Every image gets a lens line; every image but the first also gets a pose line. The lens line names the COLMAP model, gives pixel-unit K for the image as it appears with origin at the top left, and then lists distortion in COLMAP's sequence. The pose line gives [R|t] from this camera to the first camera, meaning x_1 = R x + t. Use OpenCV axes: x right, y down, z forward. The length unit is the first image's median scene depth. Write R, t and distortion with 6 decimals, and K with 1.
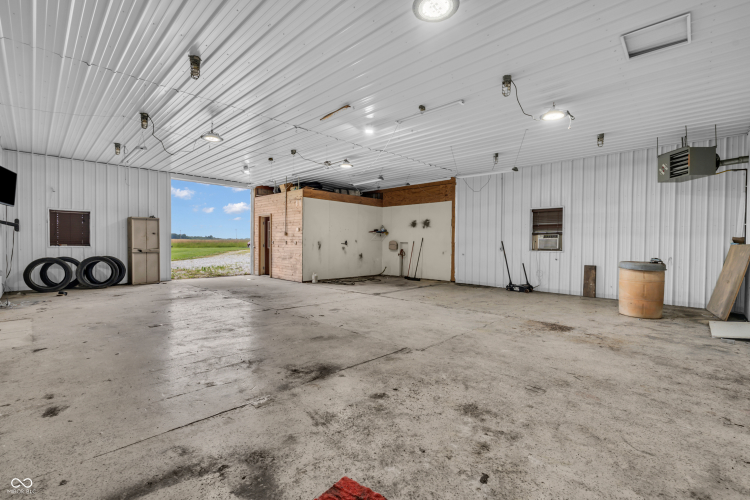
lens RADIAL K [[340.8, 0, 375.1], [0, 340.8, 249.7], [0, 0, 1]] dist [-0.000599, 0.000117]
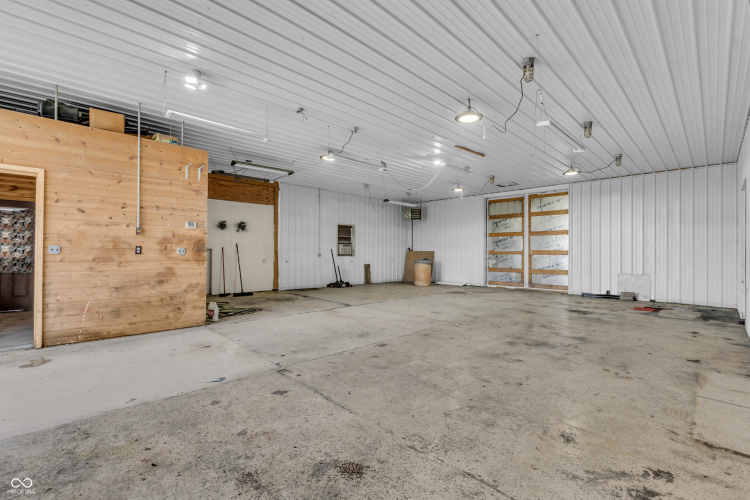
lens RADIAL K [[340.8, 0, 375.6], [0, 340.8, 250.3], [0, 0, 1]] dist [-0.000599, 0.000117]
pose [[0.008913, -0.003725, 0.999953, -0.871824], [0.011985, 0.999922, 0.003618, -0.022025], [-0.999888, 0.011952, 0.008957, 0.846476]]
